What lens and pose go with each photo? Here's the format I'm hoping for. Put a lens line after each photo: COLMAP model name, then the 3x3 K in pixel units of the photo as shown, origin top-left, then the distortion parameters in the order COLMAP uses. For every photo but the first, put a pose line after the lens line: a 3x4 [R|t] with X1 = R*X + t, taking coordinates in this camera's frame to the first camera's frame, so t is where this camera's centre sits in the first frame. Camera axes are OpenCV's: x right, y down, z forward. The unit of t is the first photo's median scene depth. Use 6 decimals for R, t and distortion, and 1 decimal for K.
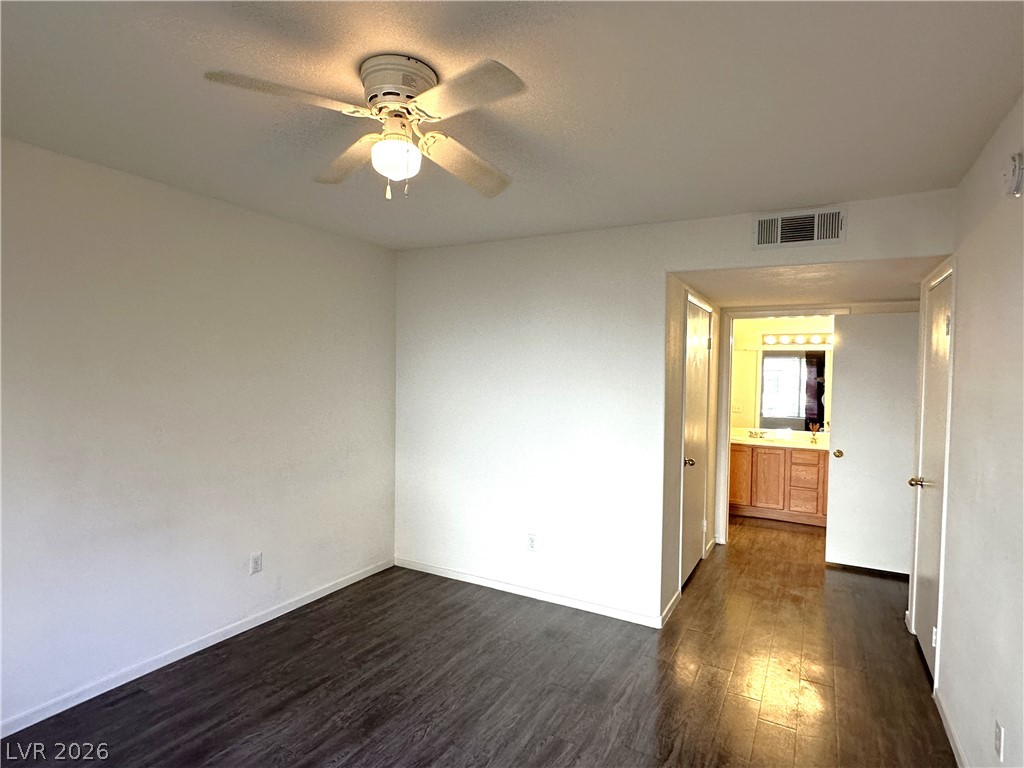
lens RADIAL K [[541.6, 0, 510.3], [0, 541.6, 383.9], [0, 0, 1]] dist [0.001779, 0.000553]
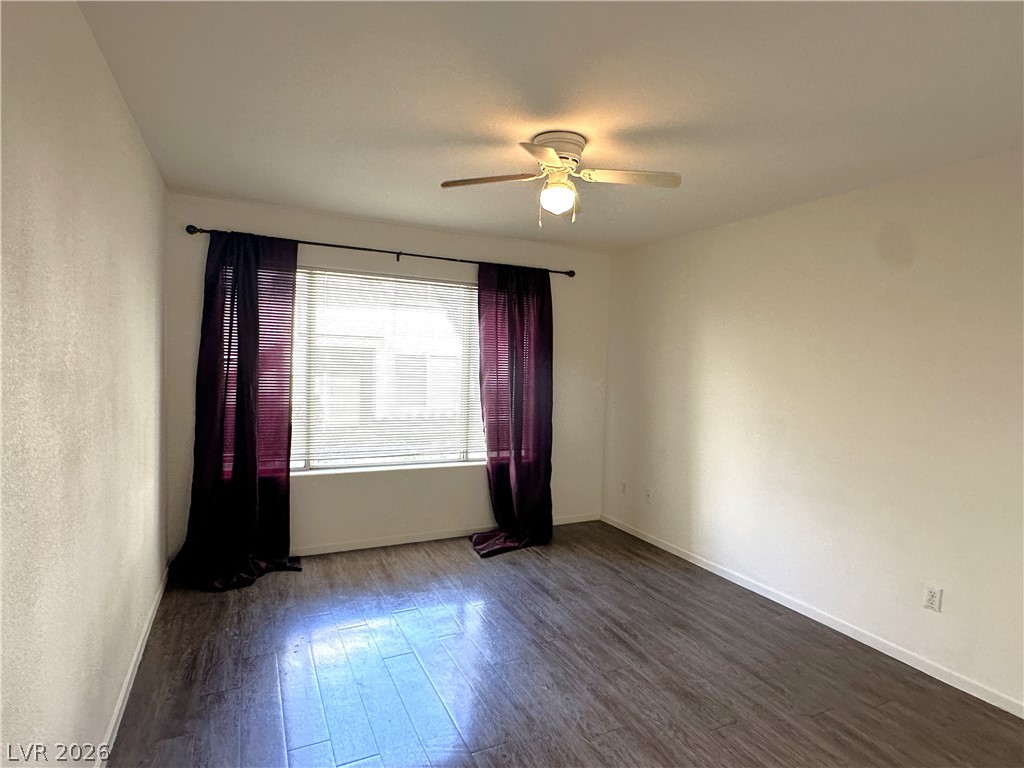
lens RADIAL K [[541.6, 0, 510.5], [0, 541.6, 379.9], [0, 0, 1]] dist [0.001779, 0.000553]
pose [[-0.565027, -0.003854, -0.825063, 0.702701], [-0.056461, 0.997826, 0.034005, 0.019105], [0.823138, 0.065798, -0.564016, 1.157959]]
